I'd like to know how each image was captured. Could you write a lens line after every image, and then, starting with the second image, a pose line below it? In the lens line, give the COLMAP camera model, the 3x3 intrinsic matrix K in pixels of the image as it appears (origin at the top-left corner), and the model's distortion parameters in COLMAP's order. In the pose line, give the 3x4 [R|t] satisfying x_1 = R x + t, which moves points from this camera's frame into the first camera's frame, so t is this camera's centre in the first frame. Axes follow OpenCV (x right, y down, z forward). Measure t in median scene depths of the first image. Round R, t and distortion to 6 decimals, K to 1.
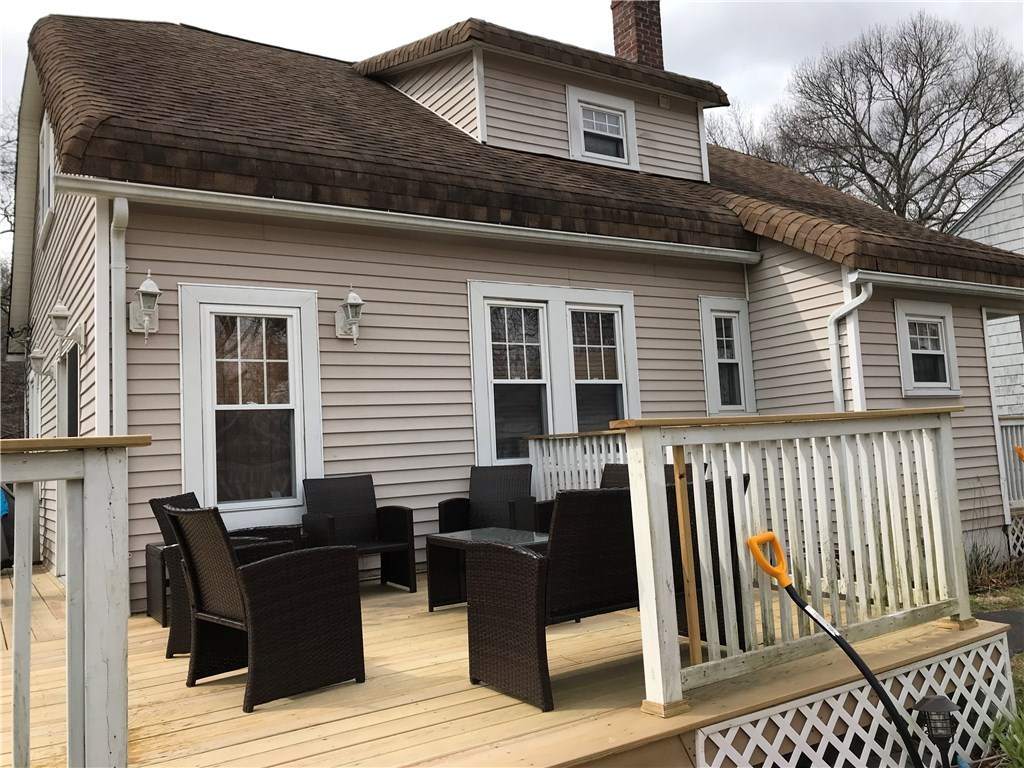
lens RADIAL K [[840.5, 0, 512.0], [0, 840.5, 384.0], [0, 0, 1]] dist [0.127906, -0.150605]
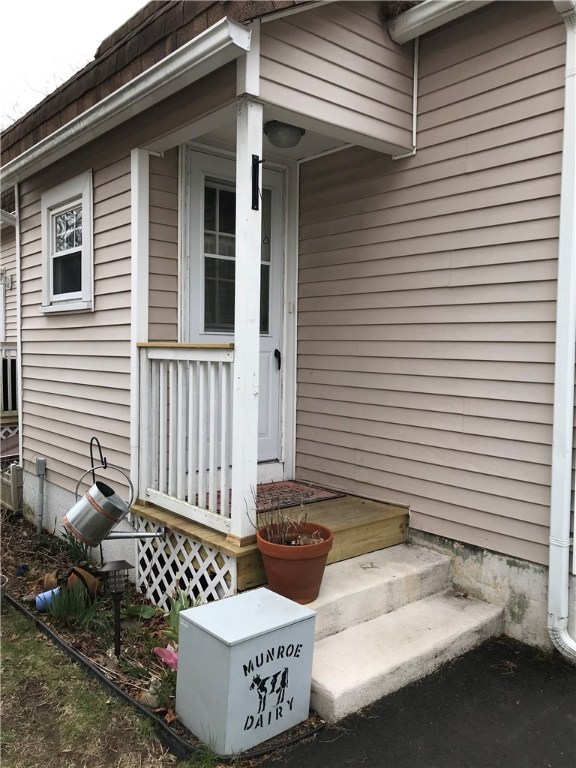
lens RADIAL K [[630.4, 0, 288.0], [0, 630.4, 384.0], [0, 0, 1]] dist [0.127906, -0.150605]
pose [[0.134905, 0.123463, -0.983137, 0.997409], [0.067374, 0.988767, 0.133415, 0.014093], [0.988565, -0.084237, 0.125072, 1.031068]]
